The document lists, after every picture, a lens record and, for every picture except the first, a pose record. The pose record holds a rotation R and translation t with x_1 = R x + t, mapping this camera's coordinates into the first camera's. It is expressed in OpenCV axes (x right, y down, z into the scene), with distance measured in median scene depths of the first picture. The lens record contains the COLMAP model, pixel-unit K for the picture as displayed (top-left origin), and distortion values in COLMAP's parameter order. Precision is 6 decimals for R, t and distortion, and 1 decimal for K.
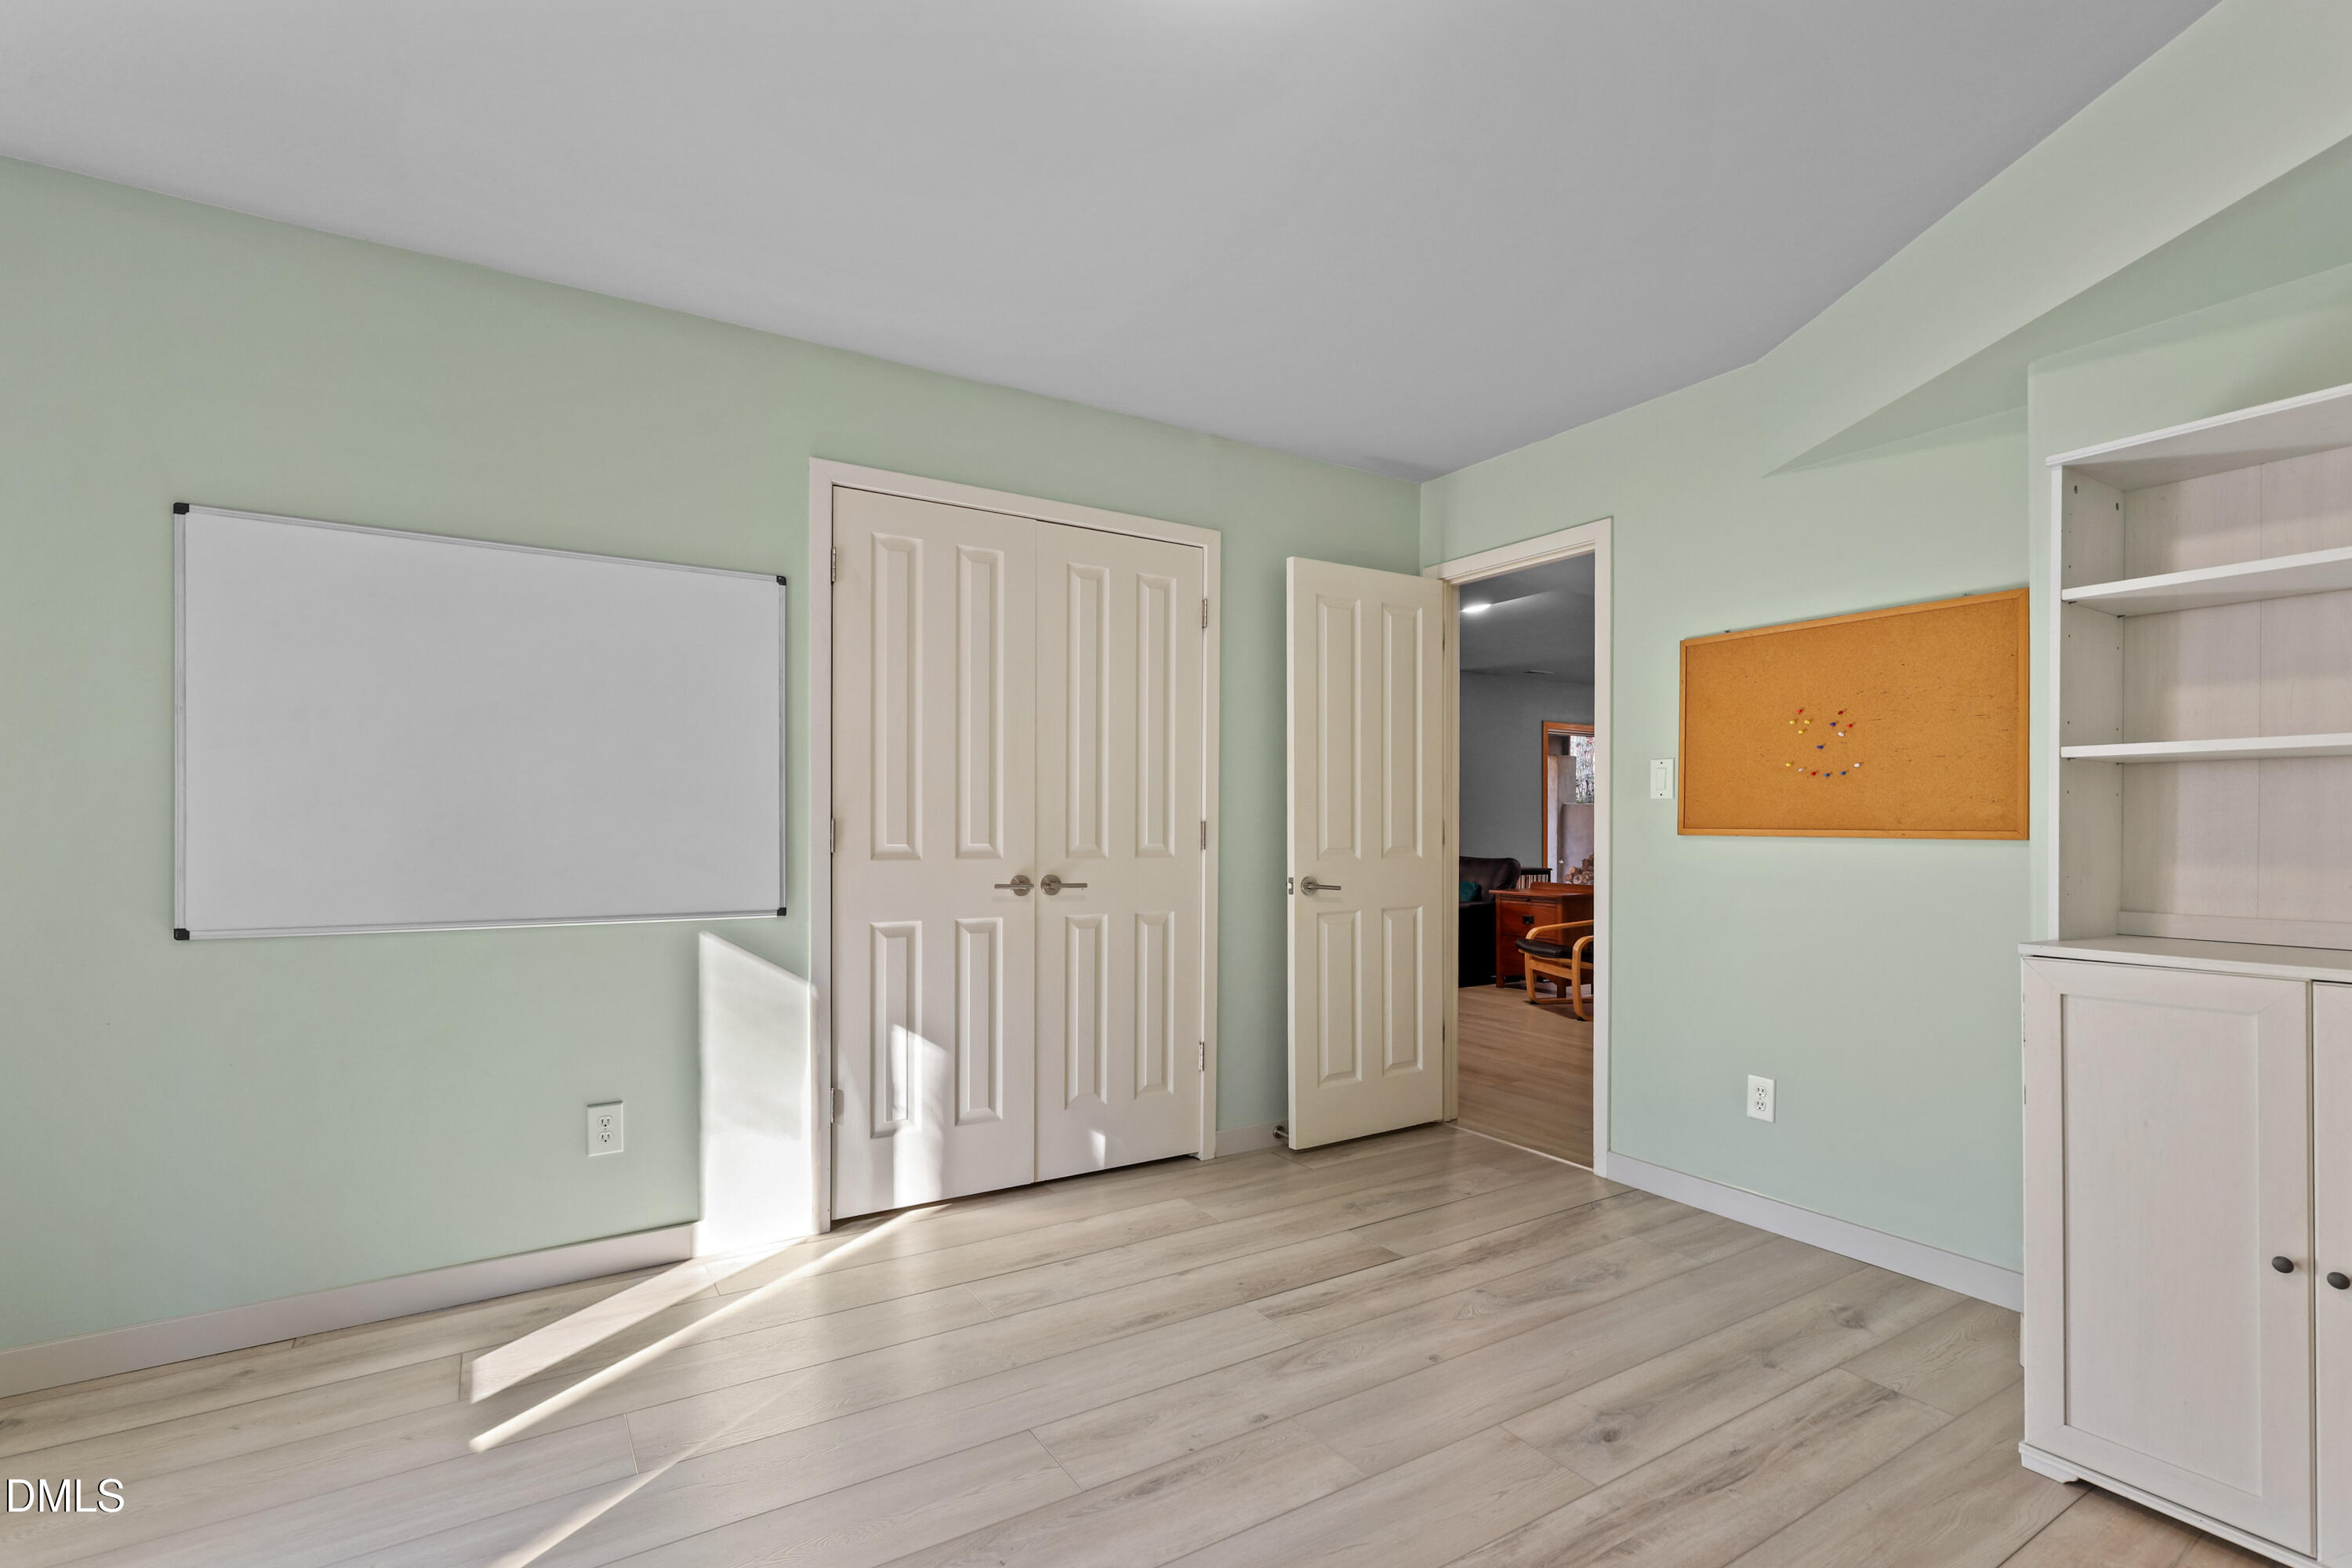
lens RADIAL K [[1075.7, 0, 1178.6], [0, 1075.7, 794.6], [0, 0, 1]] dist [-0.000250, 0.000710]
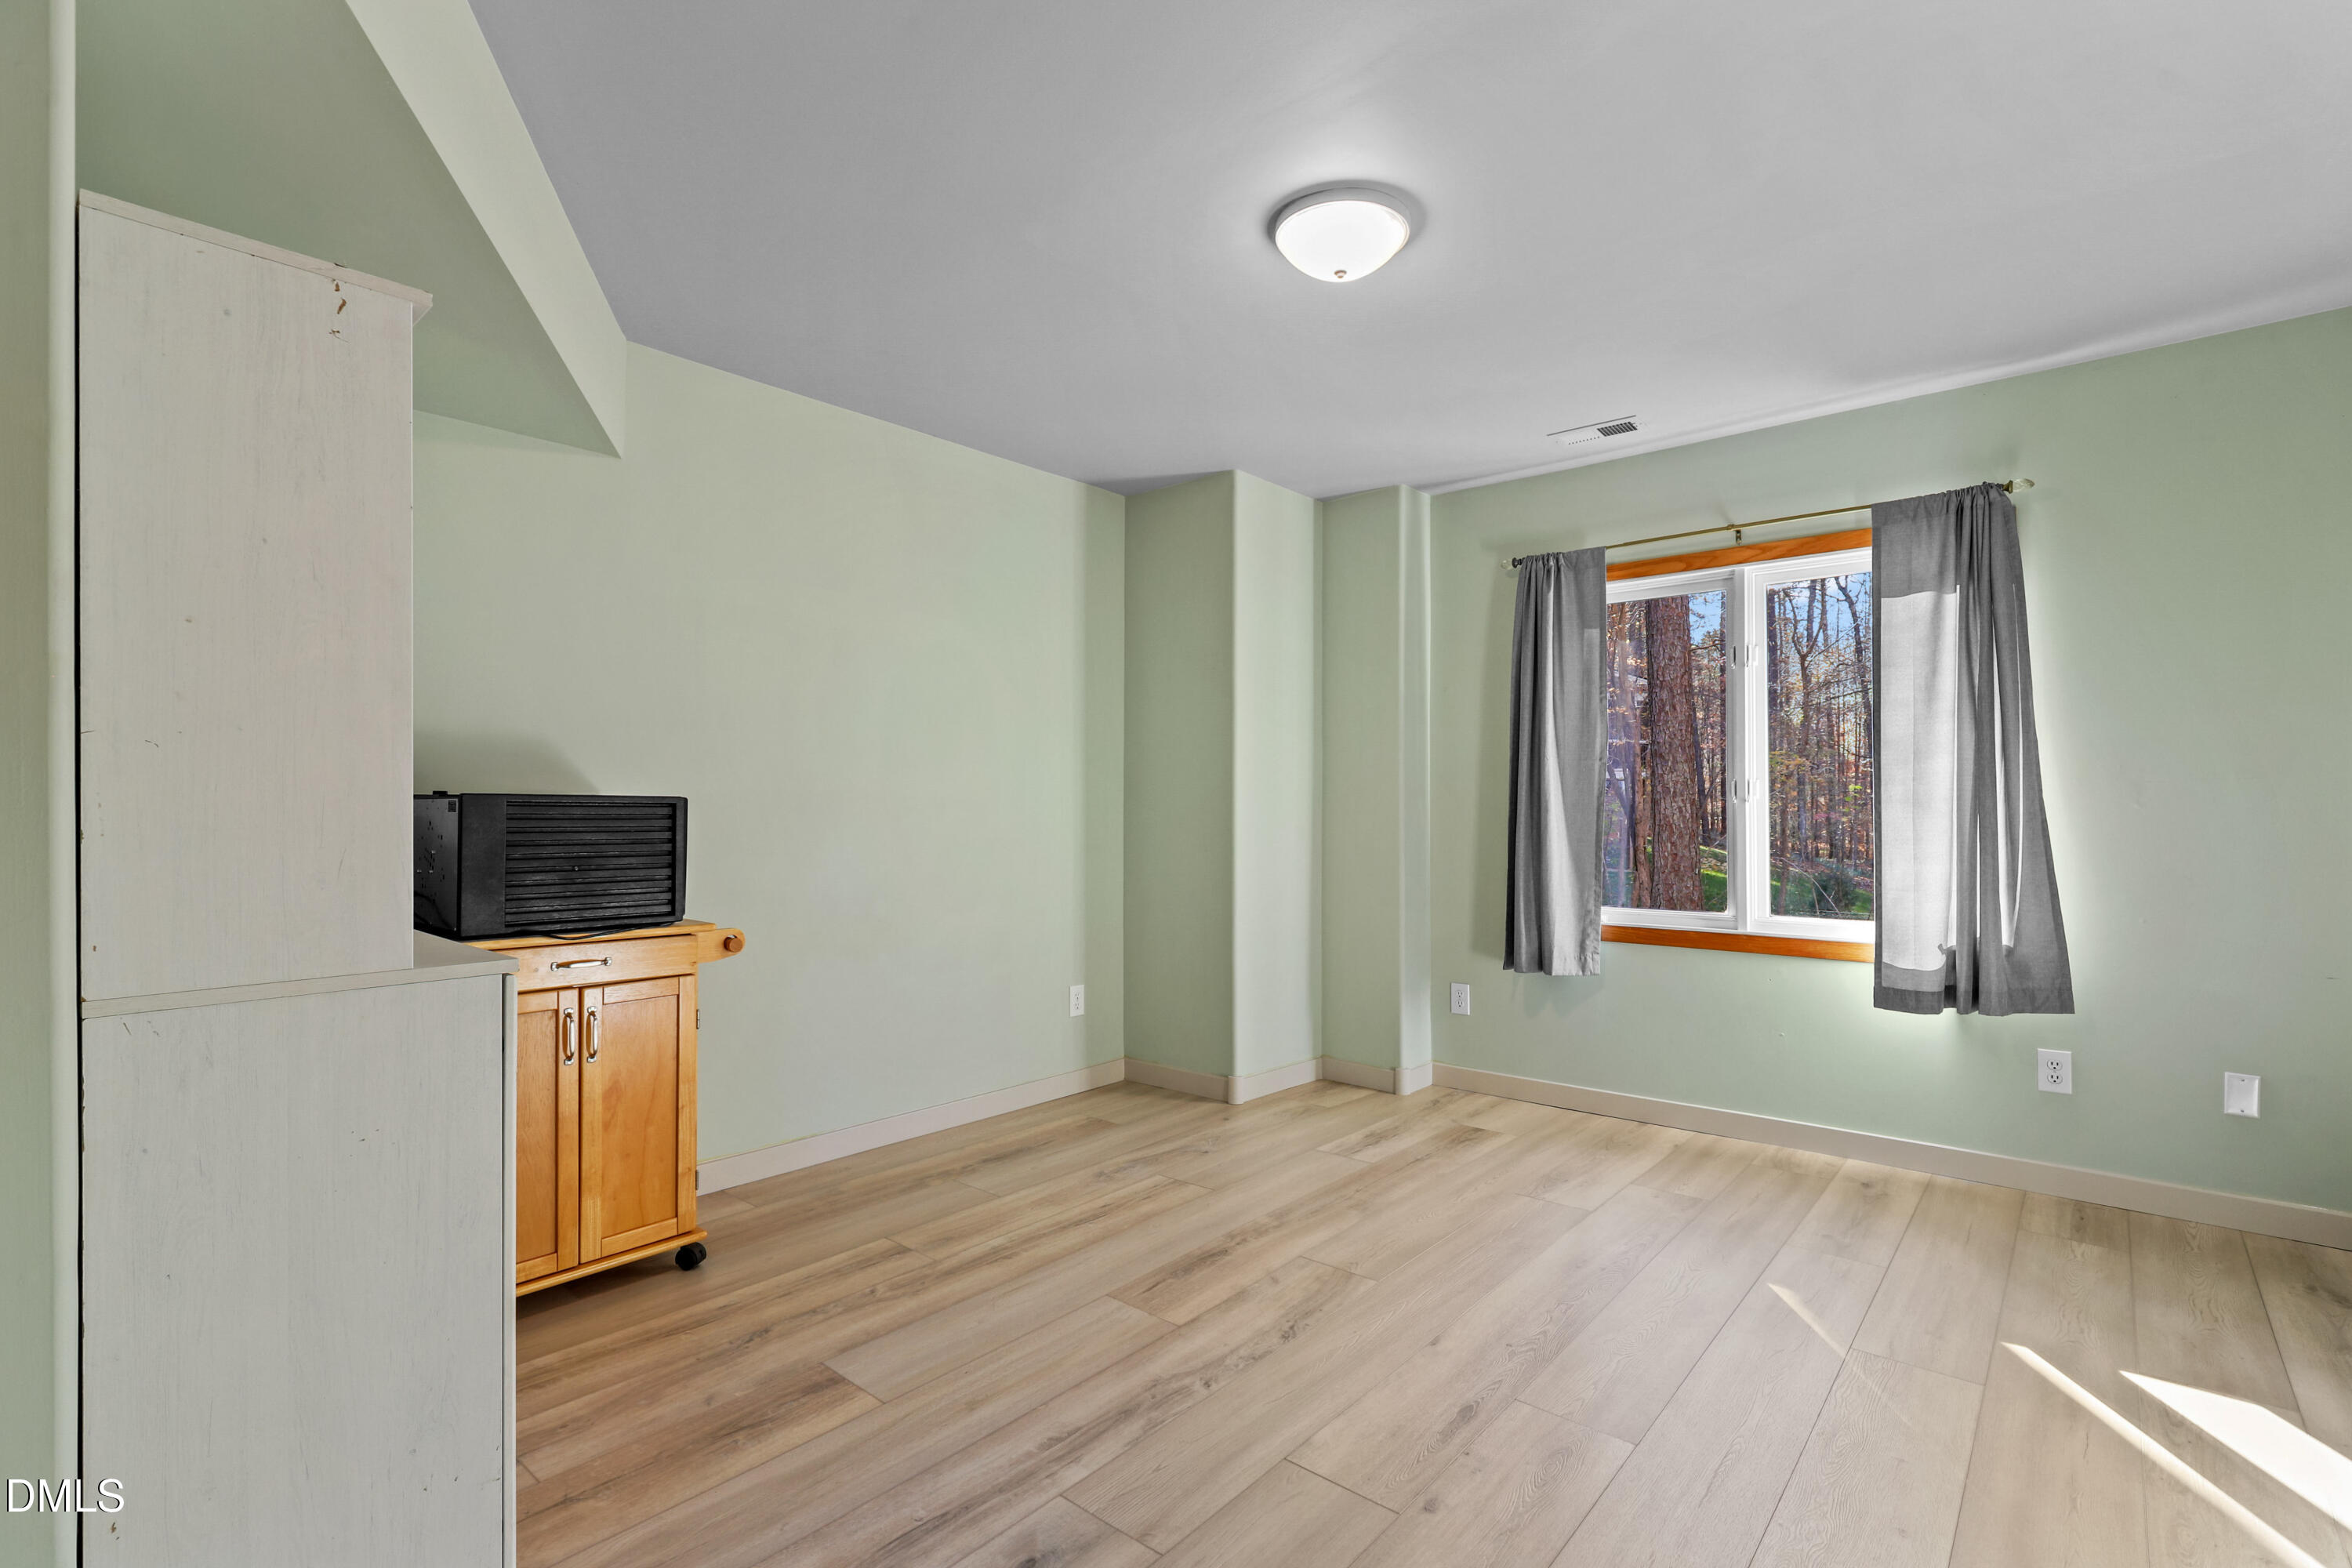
lens RADIAL K [[1075.7, 0, 1178.6], [0, 1075.7, 794.6], [0, 0, 1]] dist [-0.000250, 0.000710]
pose [[-0.955079, -0.001043, -0.296351, 0.585594], [0.002056, 0.999946, -0.010148, 0.031443], [0.296345, -0.010302, -0.955025, 1.990634]]
